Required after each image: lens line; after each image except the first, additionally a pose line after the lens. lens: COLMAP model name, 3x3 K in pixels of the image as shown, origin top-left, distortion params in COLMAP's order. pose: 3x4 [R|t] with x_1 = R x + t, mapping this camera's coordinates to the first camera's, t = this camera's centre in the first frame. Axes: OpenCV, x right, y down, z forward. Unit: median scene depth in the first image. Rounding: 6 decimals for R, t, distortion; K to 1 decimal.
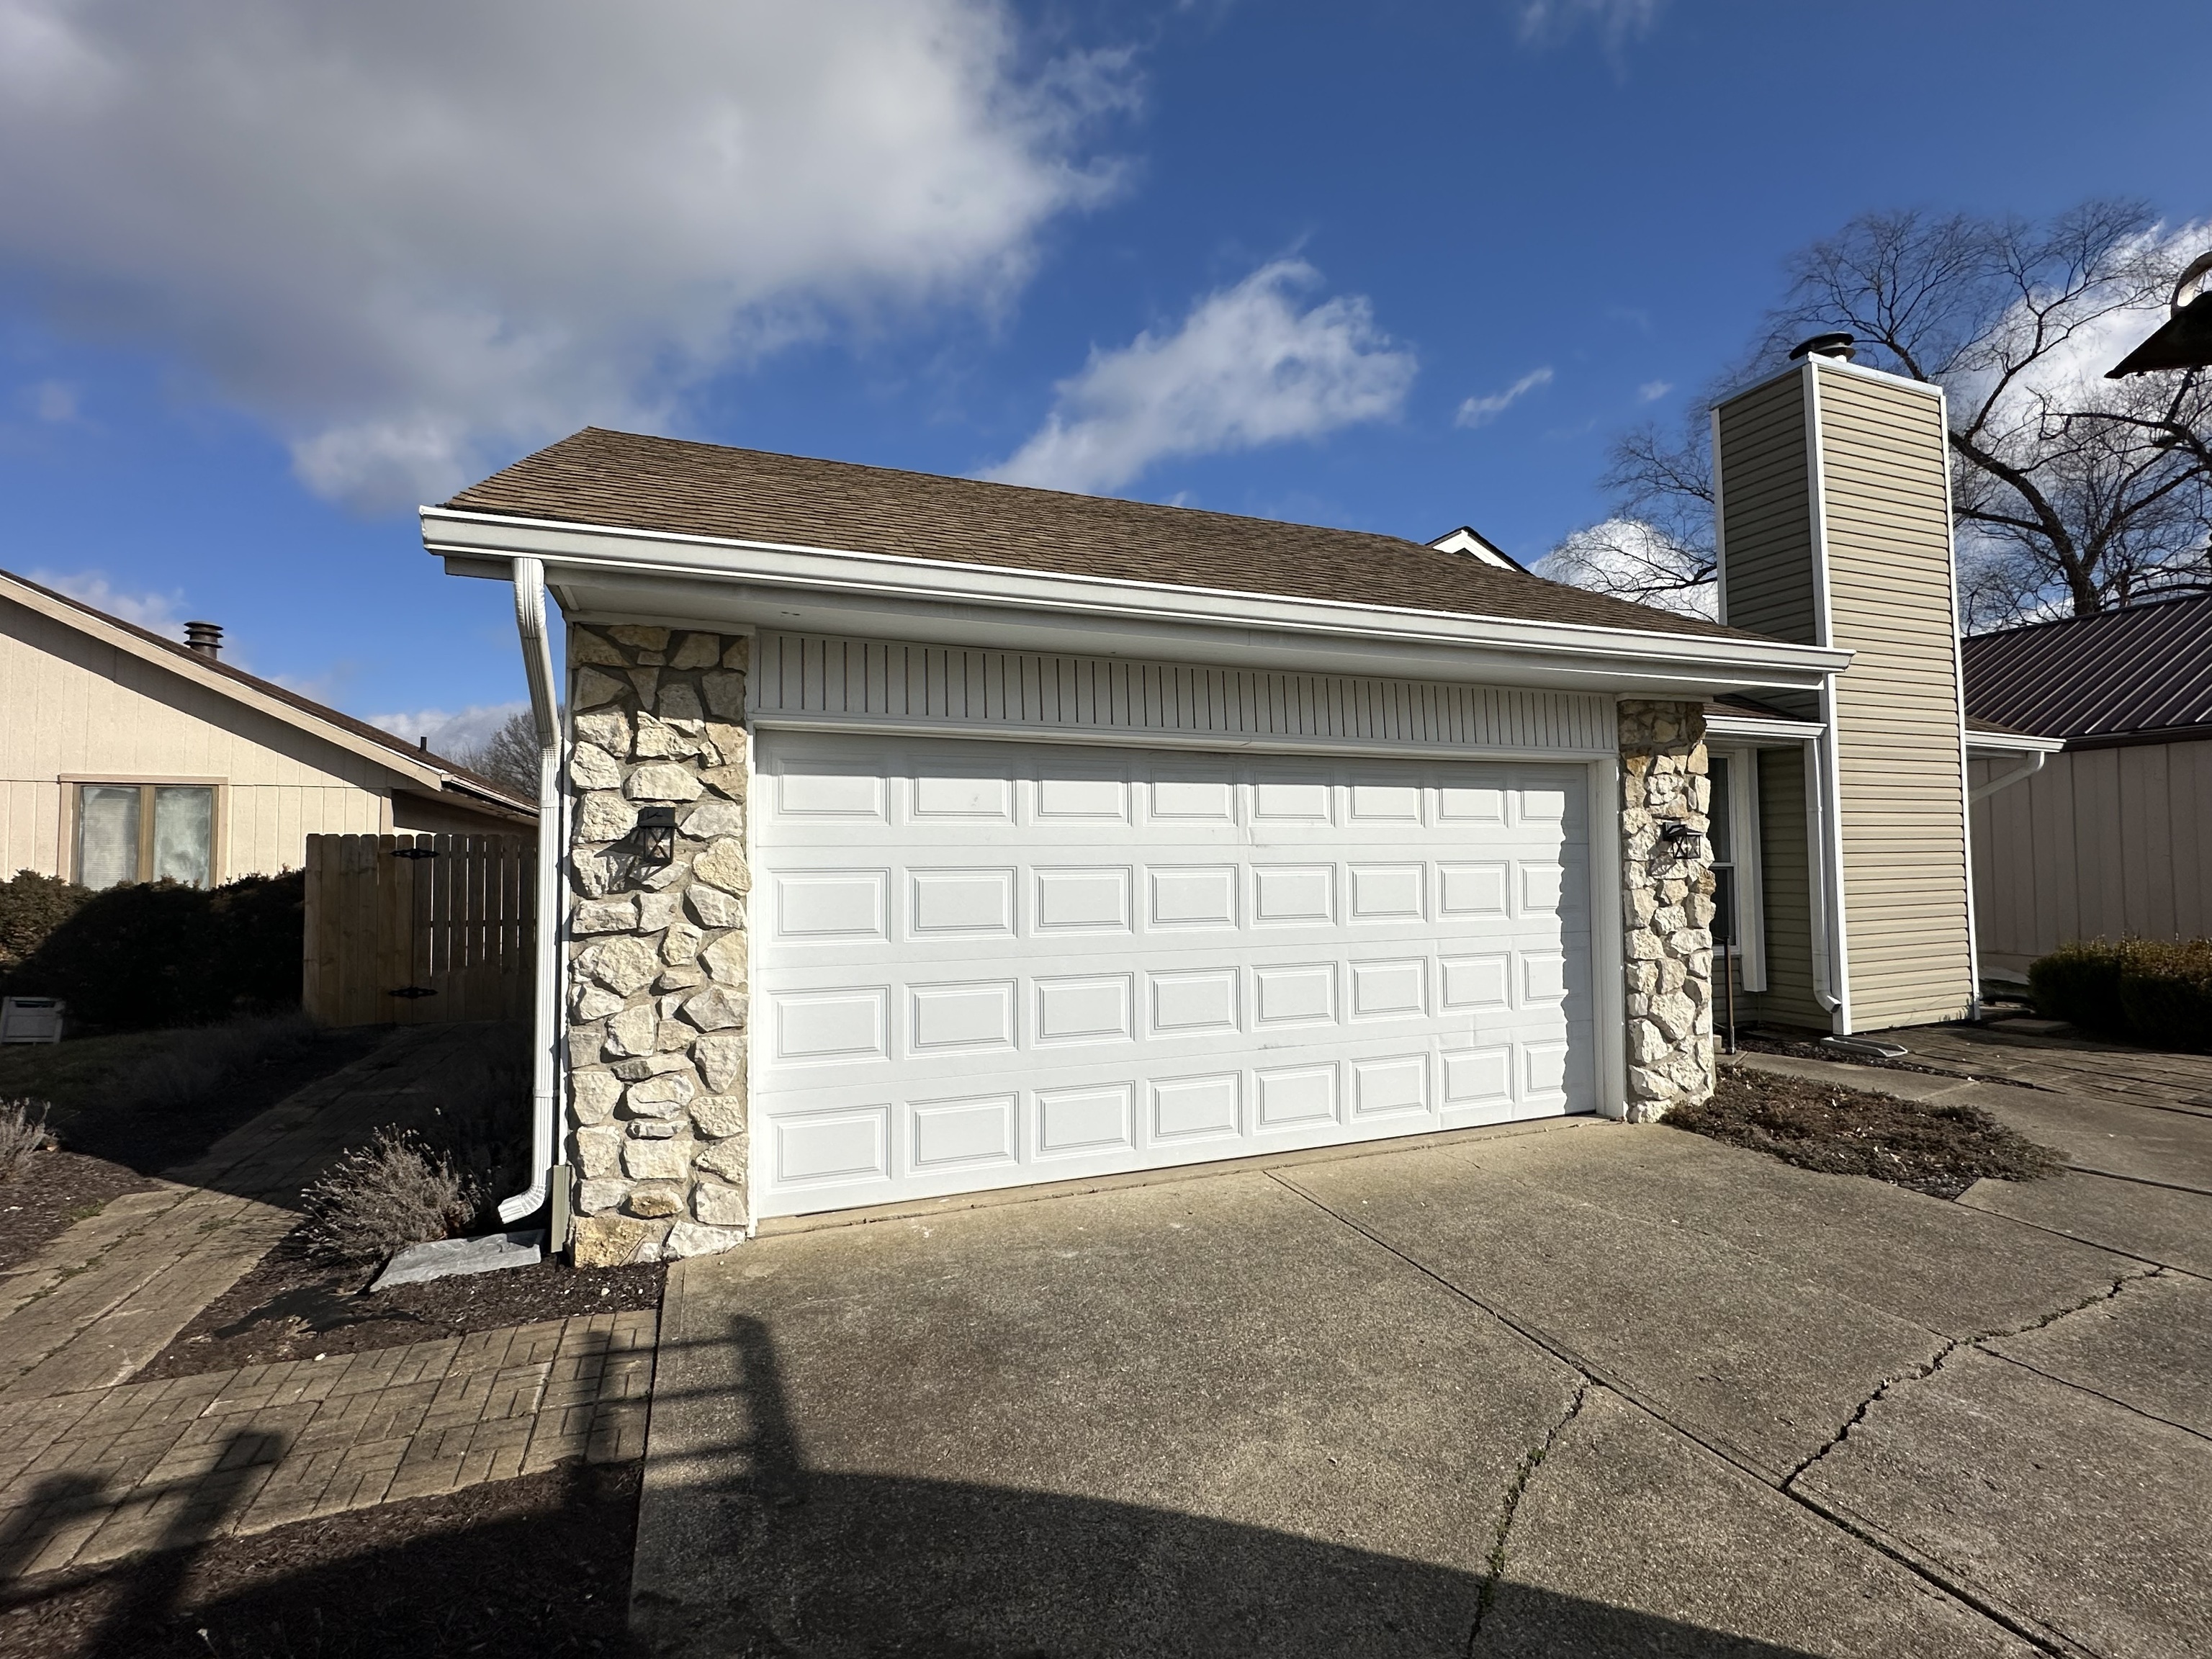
lens RADIAL K [[961.1, 0, 1106.0], [0, 961.1, 829.5], [0, 0, 1]] dist [-0.000729, -0.000676]
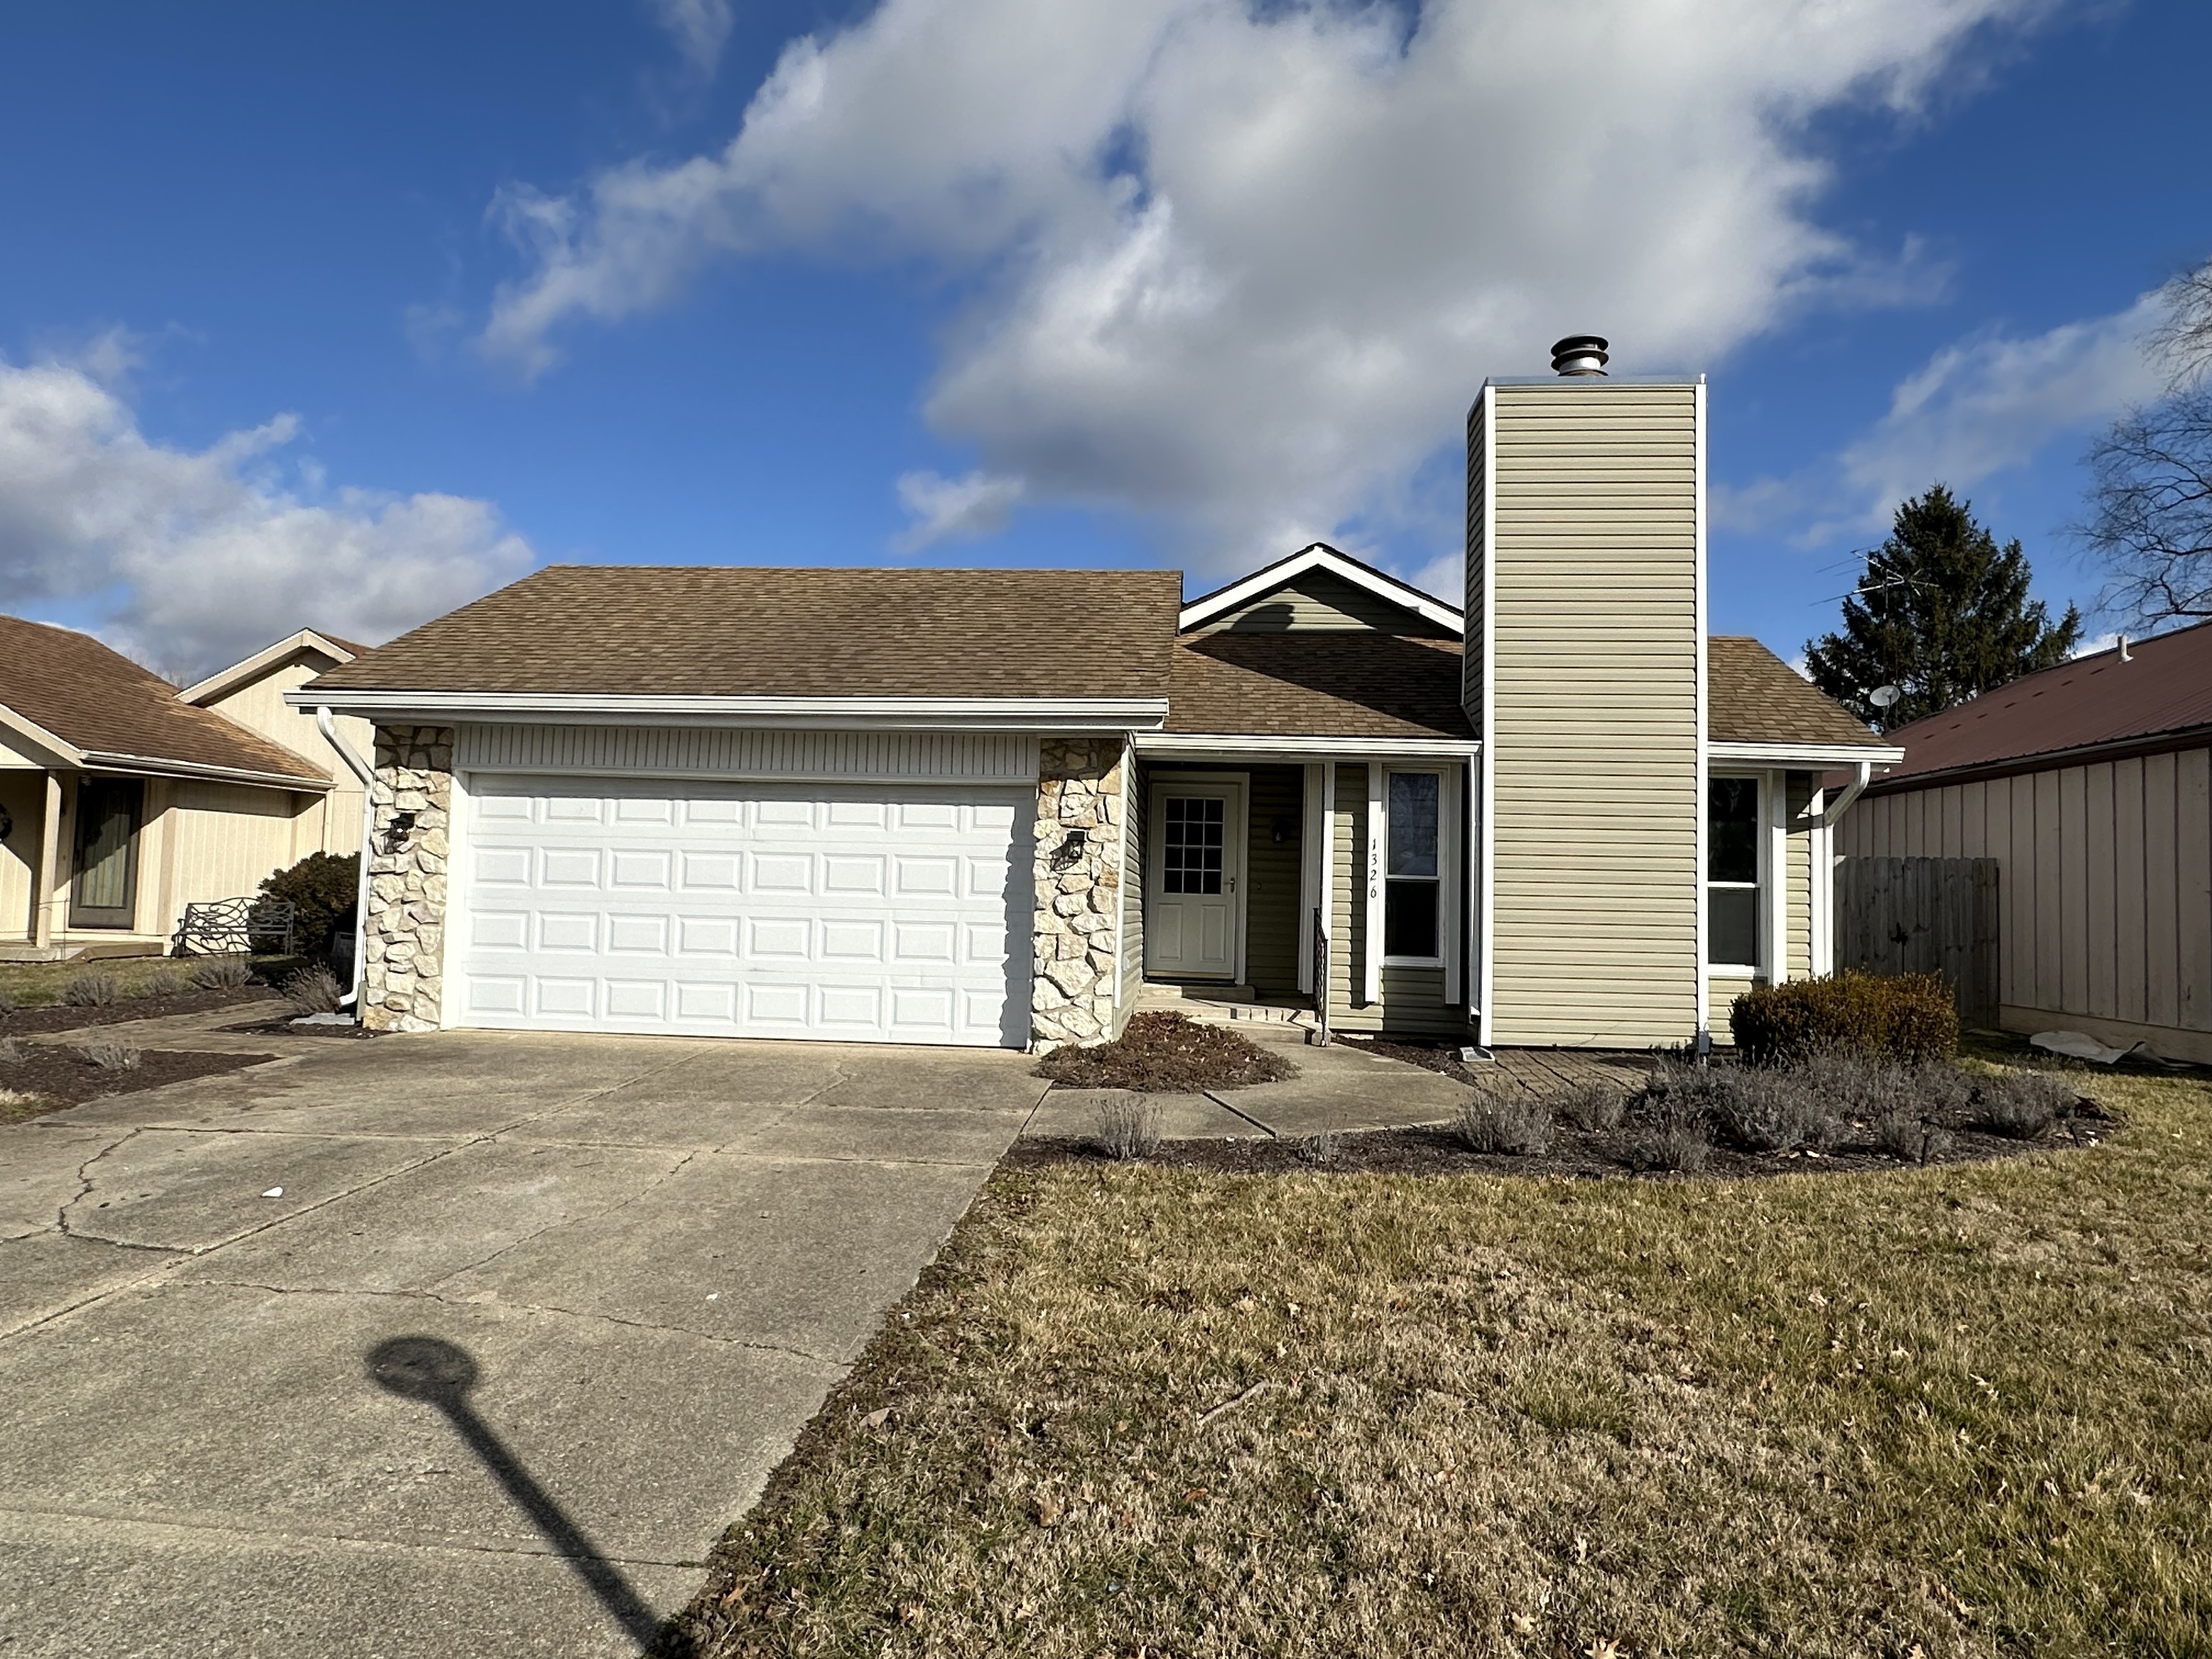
lens RADIAL K [[1326.6, 0, 1108.1], [0, 1326.6, 835.9], [0, 0, 1]] dist [0.027068, -0.000299]
pose [[0.900891, 0.012489, -0.433865, 2.080782], [-0.019666, 0.999734, -0.012058, 0.030325], [0.433599, 0.019396, 0.900897, -0.905433]]
